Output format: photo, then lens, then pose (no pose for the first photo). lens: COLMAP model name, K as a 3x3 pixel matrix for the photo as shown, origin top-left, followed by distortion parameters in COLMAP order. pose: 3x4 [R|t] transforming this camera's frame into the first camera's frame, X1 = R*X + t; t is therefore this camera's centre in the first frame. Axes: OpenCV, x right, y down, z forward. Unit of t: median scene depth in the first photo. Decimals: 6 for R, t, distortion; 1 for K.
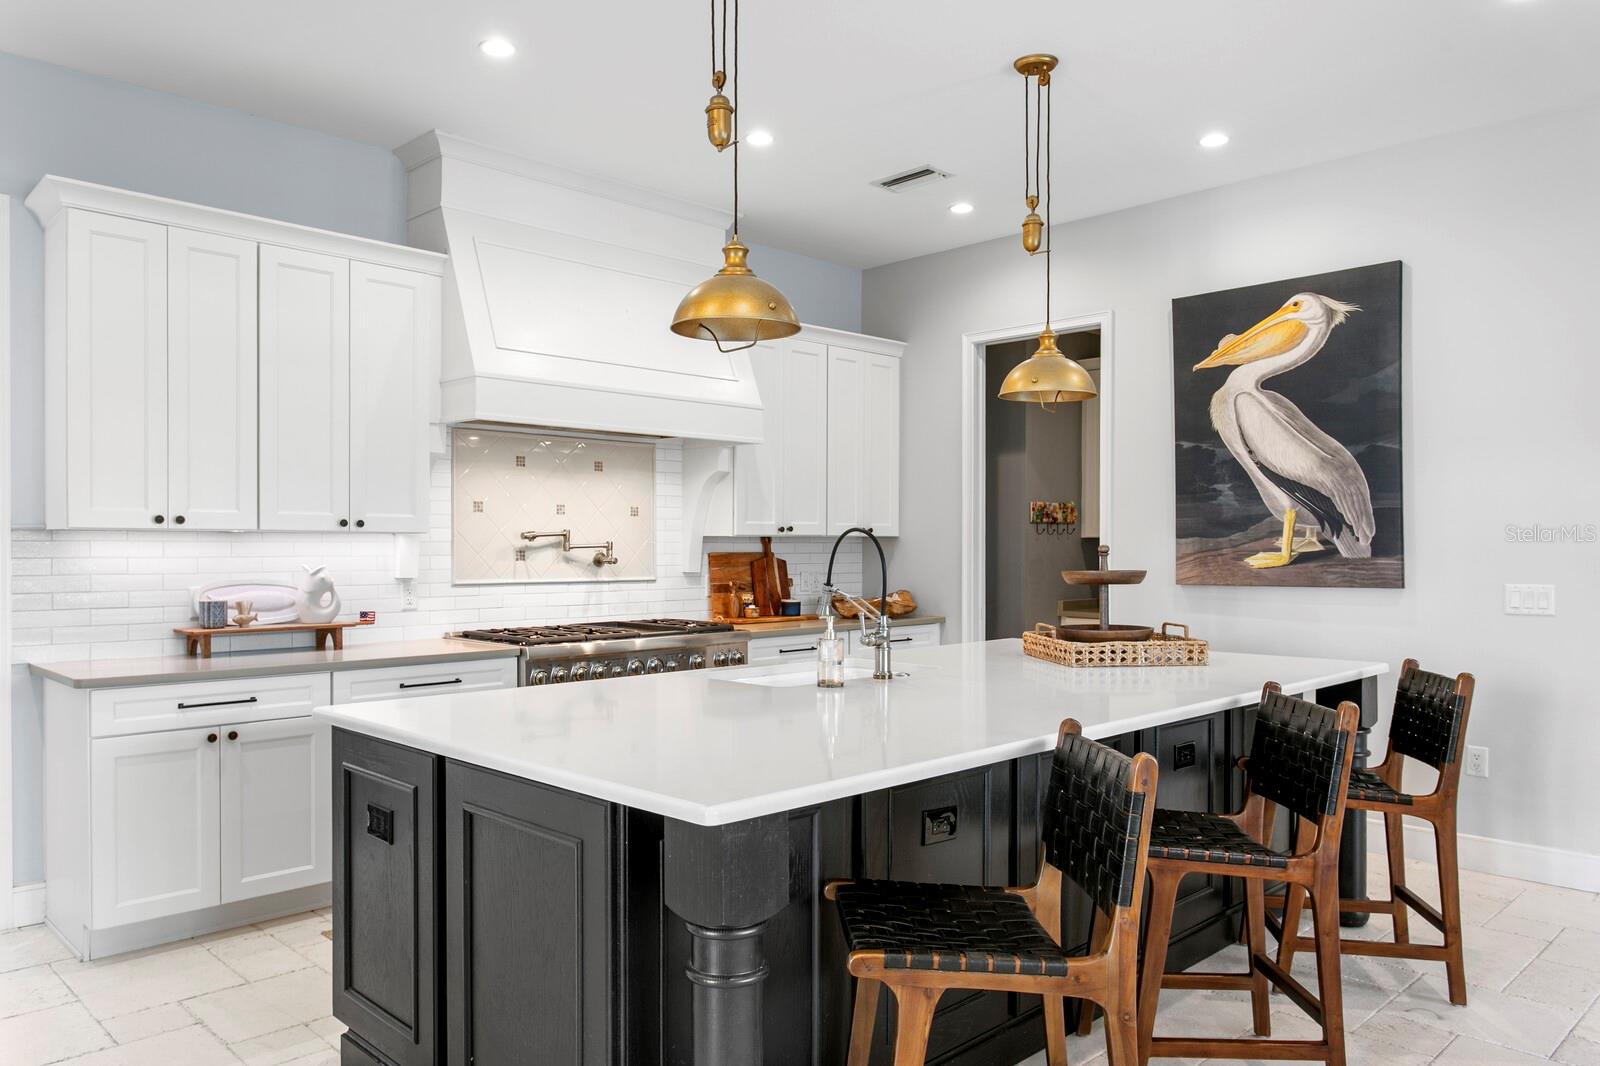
lens RADIAL K [[1132.9, 0, 774.9], [0, 1132.9, 555.0], [0, 0, 1]] dist [0.000172, 0.004424]
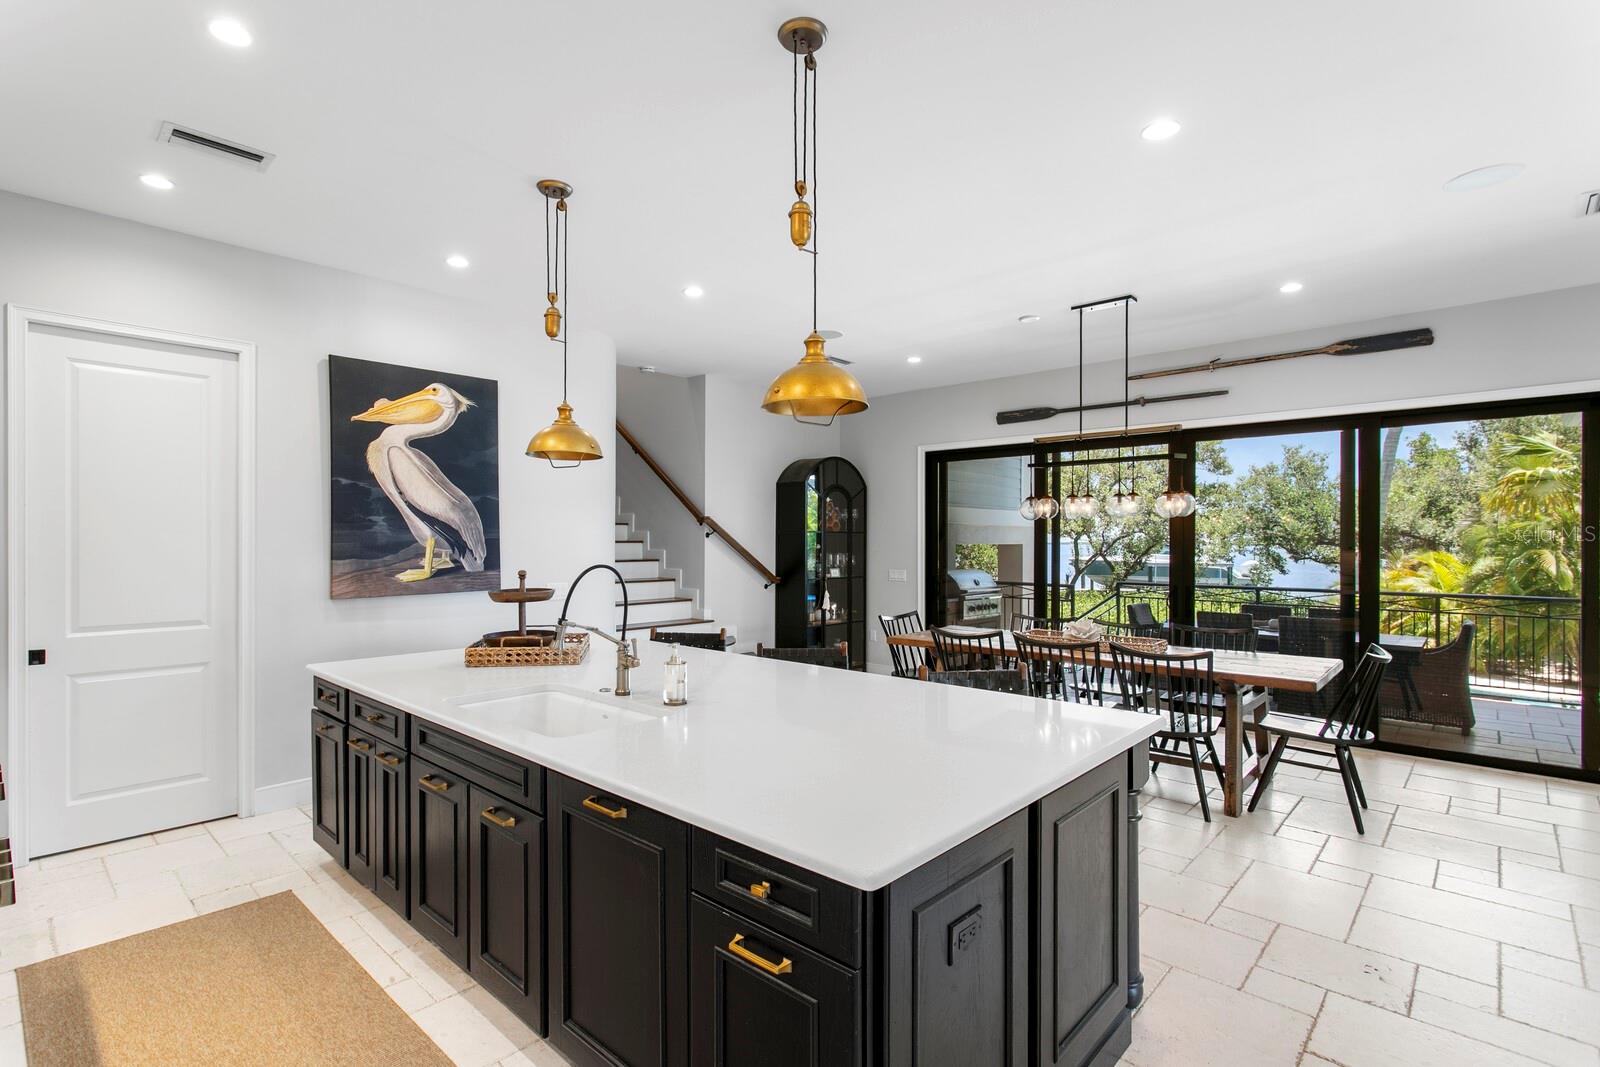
lens RADIAL K [[764.2, 0, 775.4], [0, 764.2, 544.6], [0, 0, 1]] dist [0.001299, -0.000150]
pose [[-0.038048, -0.004203, 0.999267, -0.476216], [0.008313, 0.999955, 0.004523, -0.032011], [-0.999241, 0.008479, -0.038011, 0.603211]]
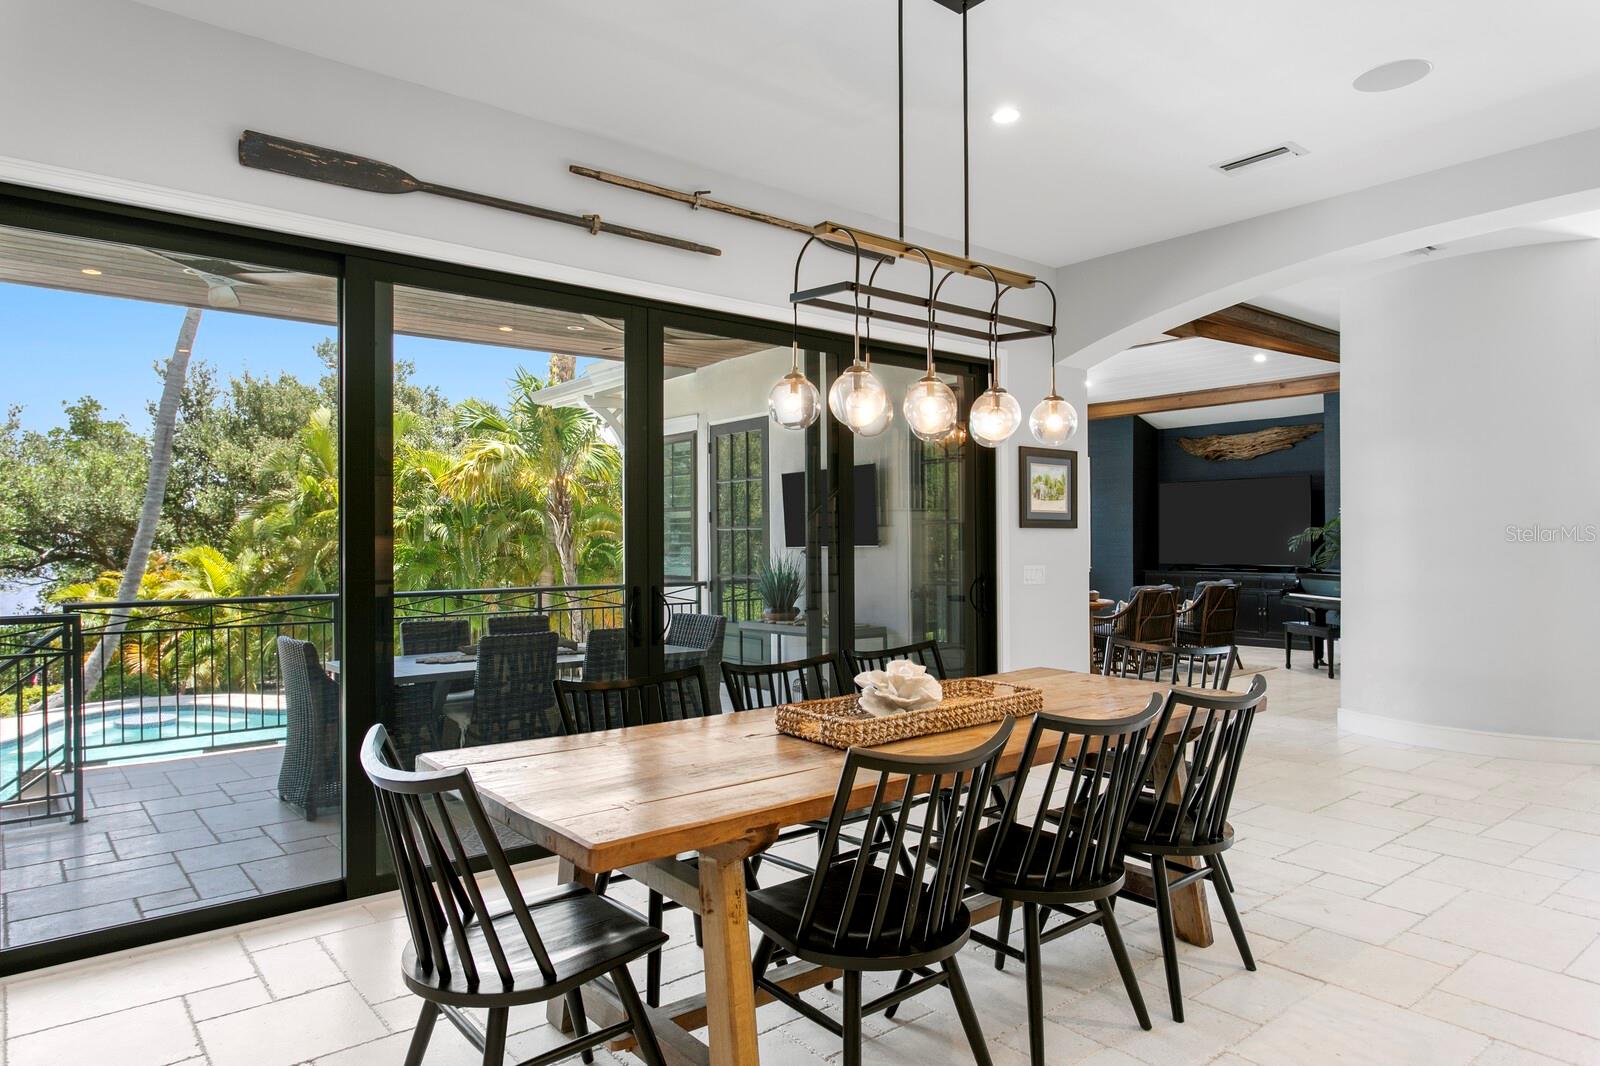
lens RADIAL K [[972.1, 0, 774.1], [0, 972.1, 535.8], [0, 0, 1]] dist [0.000999, 0.002550]
pose [[-0.995168, 0.004167, 0.098101, 0.499900], [0.004666, 0.999977, 0.004850, -0.003345], [-0.098079, 0.005284, -0.995165, 0.734780]]
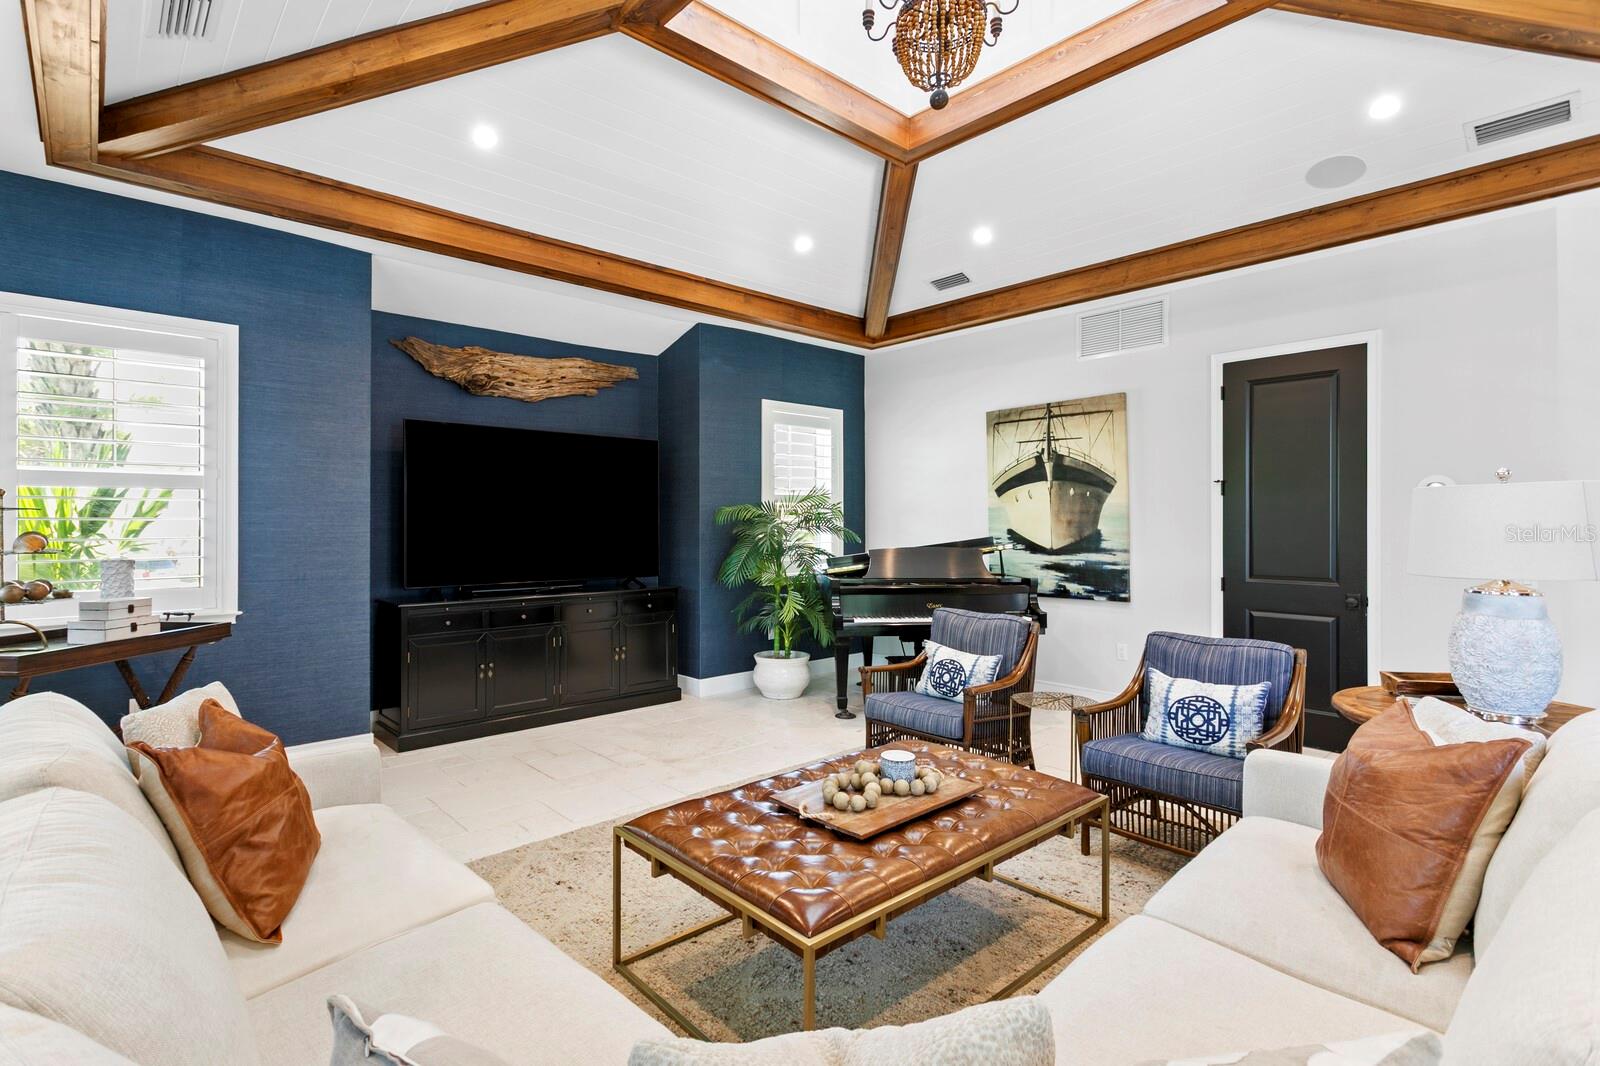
lens RADIAL K [[763.9, 0, 773.1], [0, 763.9, 526.9], [0, 0, 1]] dist [0.006116, 0.001193]
pose [[-0.047707, 0.004691, -0.998850, 0.674869], [-0.008834, 0.999948, 0.005118, 0.000464], [0.998822, 0.009068, -0.047663, -1.367708]]
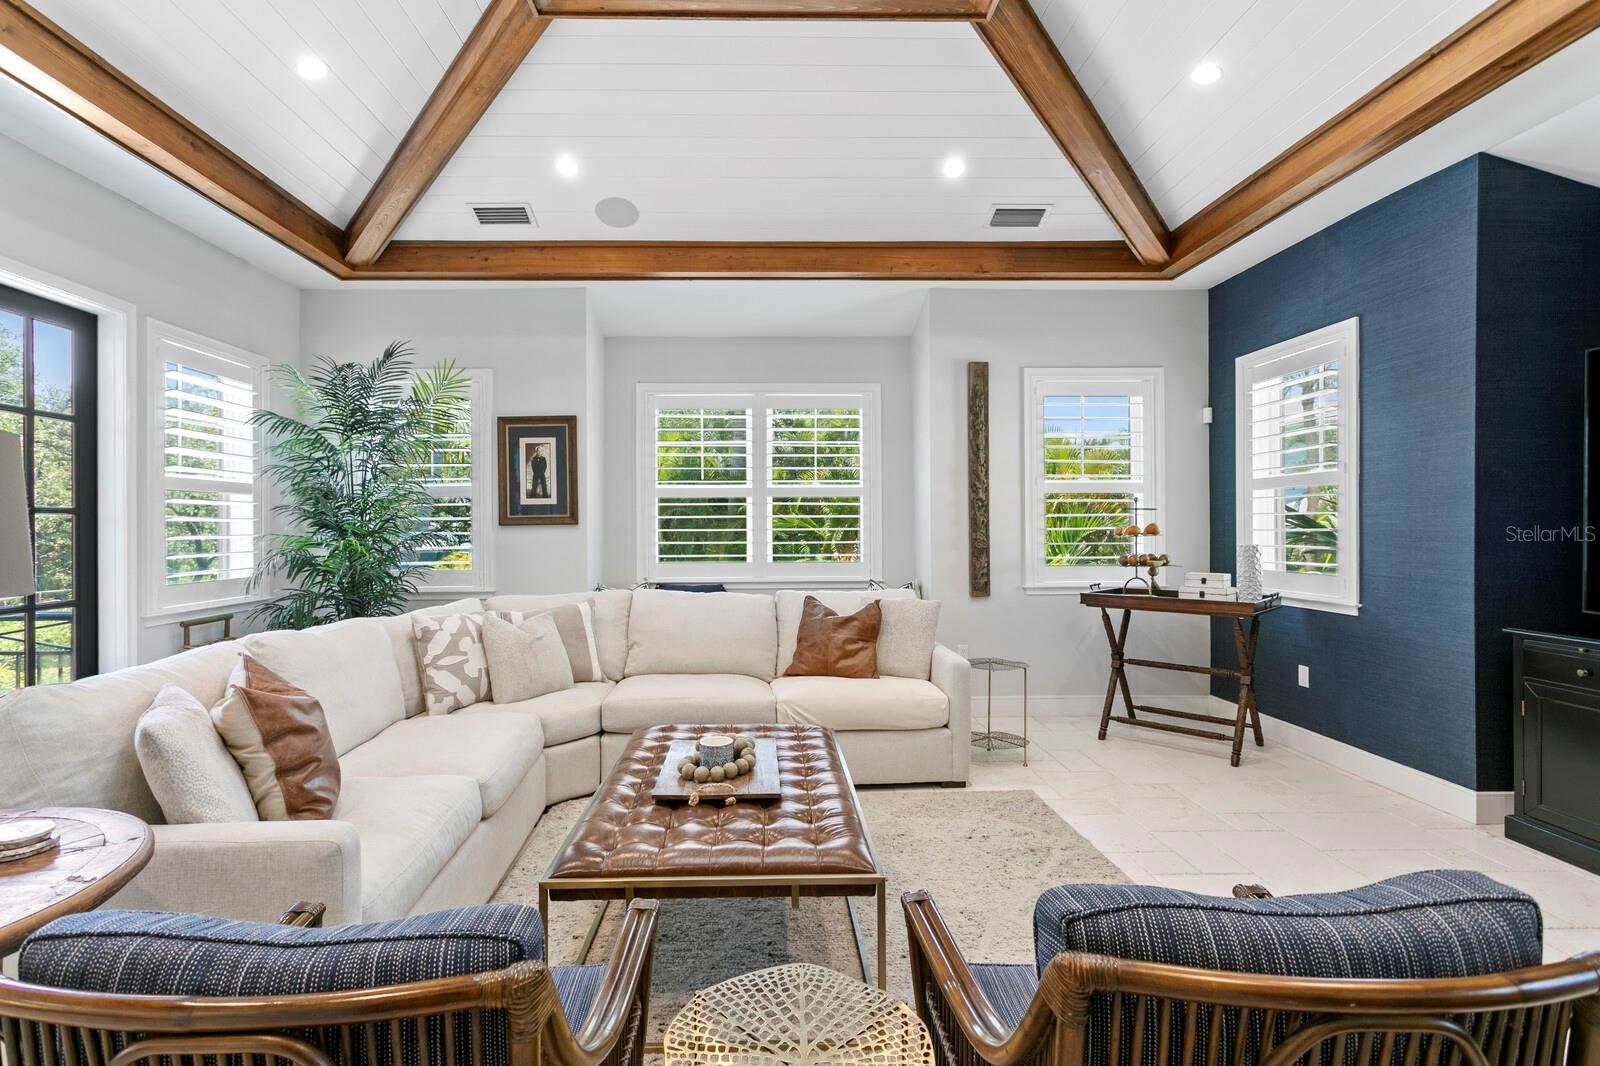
lens RADIAL K [[763.9, 0, 773.1], [0, 763.9, 526.9], [0, 0, 1]] dist [0.006116, 0.001193]
pose [[-0.733721, 0.003317, 0.679443, -0.187385], [0.010356, 0.999927, 0.006302, 0.006380], [-0.679372, 0.011660, -0.733701, -0.968818]]
